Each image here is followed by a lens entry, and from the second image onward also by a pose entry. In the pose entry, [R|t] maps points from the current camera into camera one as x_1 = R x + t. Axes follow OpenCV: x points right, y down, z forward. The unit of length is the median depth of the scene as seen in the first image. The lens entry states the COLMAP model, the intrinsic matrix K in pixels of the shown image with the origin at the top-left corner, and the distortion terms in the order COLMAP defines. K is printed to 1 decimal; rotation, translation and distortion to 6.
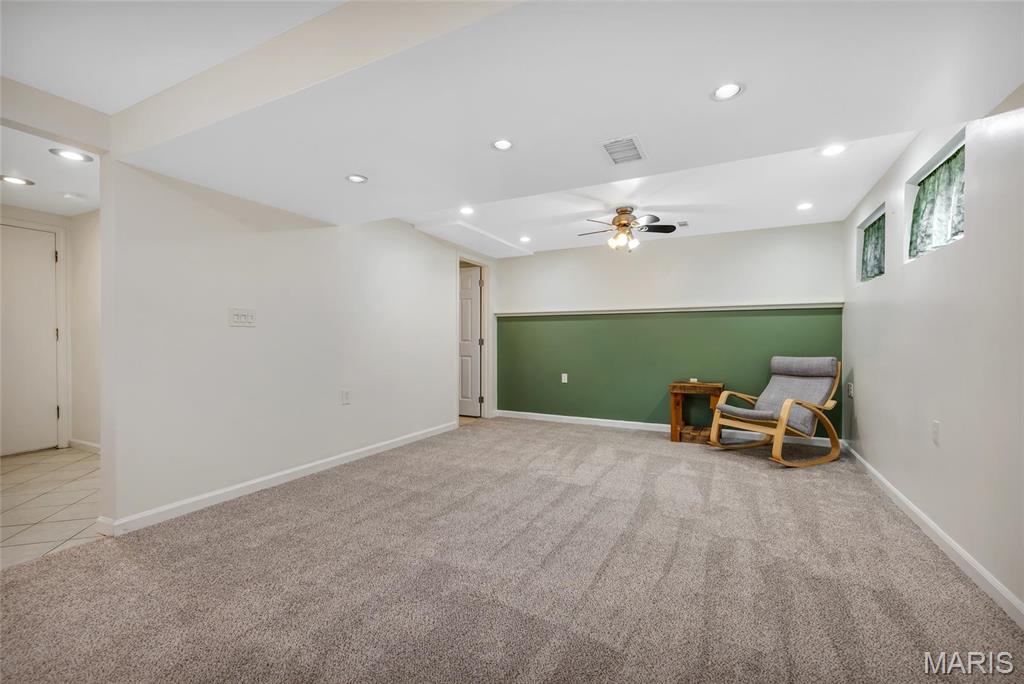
lens RADIAL K [[429.3, 0, 512.0], [0, 429.3, 342.0], [0, 0, 1]] dist [0.000743, 0.000146]
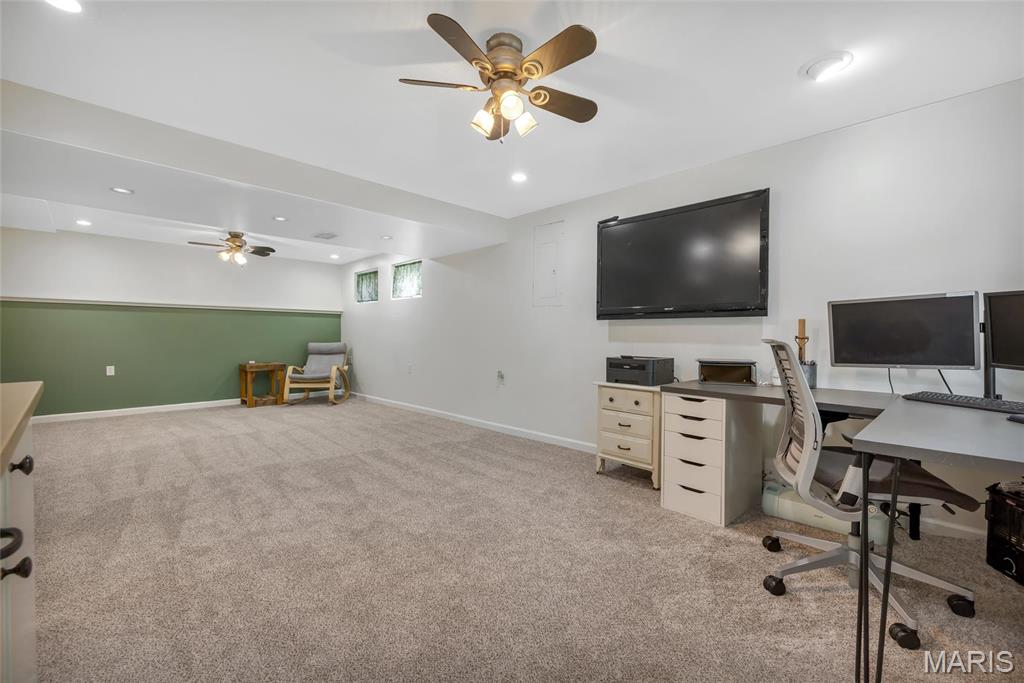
lens RADIAL K [[429.3, 0, 512.0], [0, 429.3, 341.5], [0, 0, 1]] dist [0.000743, 0.000146]
pose [[0.307695, -0.015494, 0.951359, -0.718257], [-0.003042, 0.999846, 0.017268, -0.000870], [-0.951480, -0.008207, 0.307601, -0.215090]]
